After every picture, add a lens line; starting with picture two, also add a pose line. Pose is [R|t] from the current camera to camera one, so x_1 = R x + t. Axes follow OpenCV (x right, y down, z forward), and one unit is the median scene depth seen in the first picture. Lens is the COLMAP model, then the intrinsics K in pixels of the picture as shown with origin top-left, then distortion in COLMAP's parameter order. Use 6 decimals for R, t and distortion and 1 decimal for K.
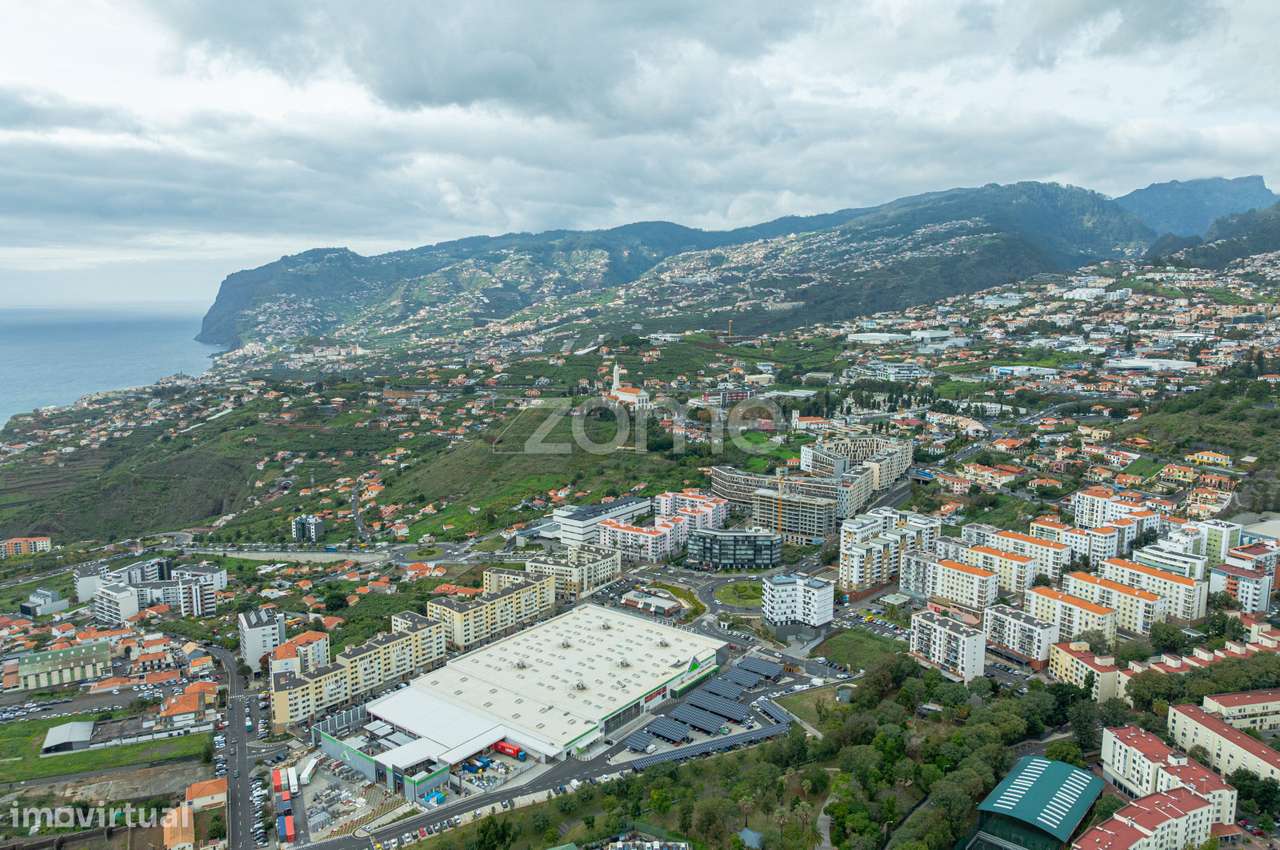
lens RADIAL K [[876.0, 0, 637.2], [0, 876.0, 410.4], [0, 0, 1]] dist [-0.033443, -0.006006]
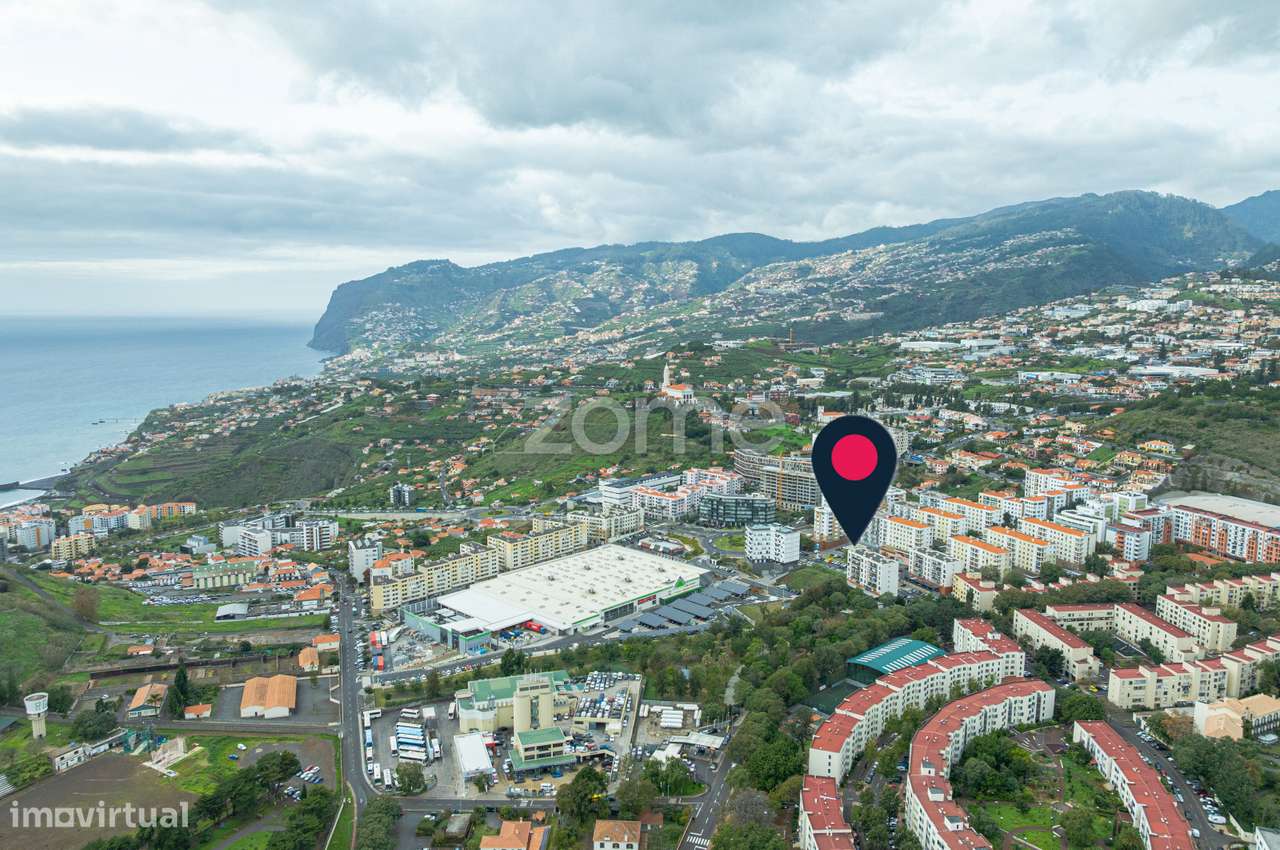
lens RADIAL K [[876.0, 0, 637.2], [0, 876.0, 410.4], [0, 0, 1]] dist [-0.033443, -0.006006]
pose [[0.994147, 0.015713, -0.106883, 0.056458], [-0.016958, 0.999798, -0.010751, 0.018833], [0.106693, 0.012501, 0.994213, -0.133453]]
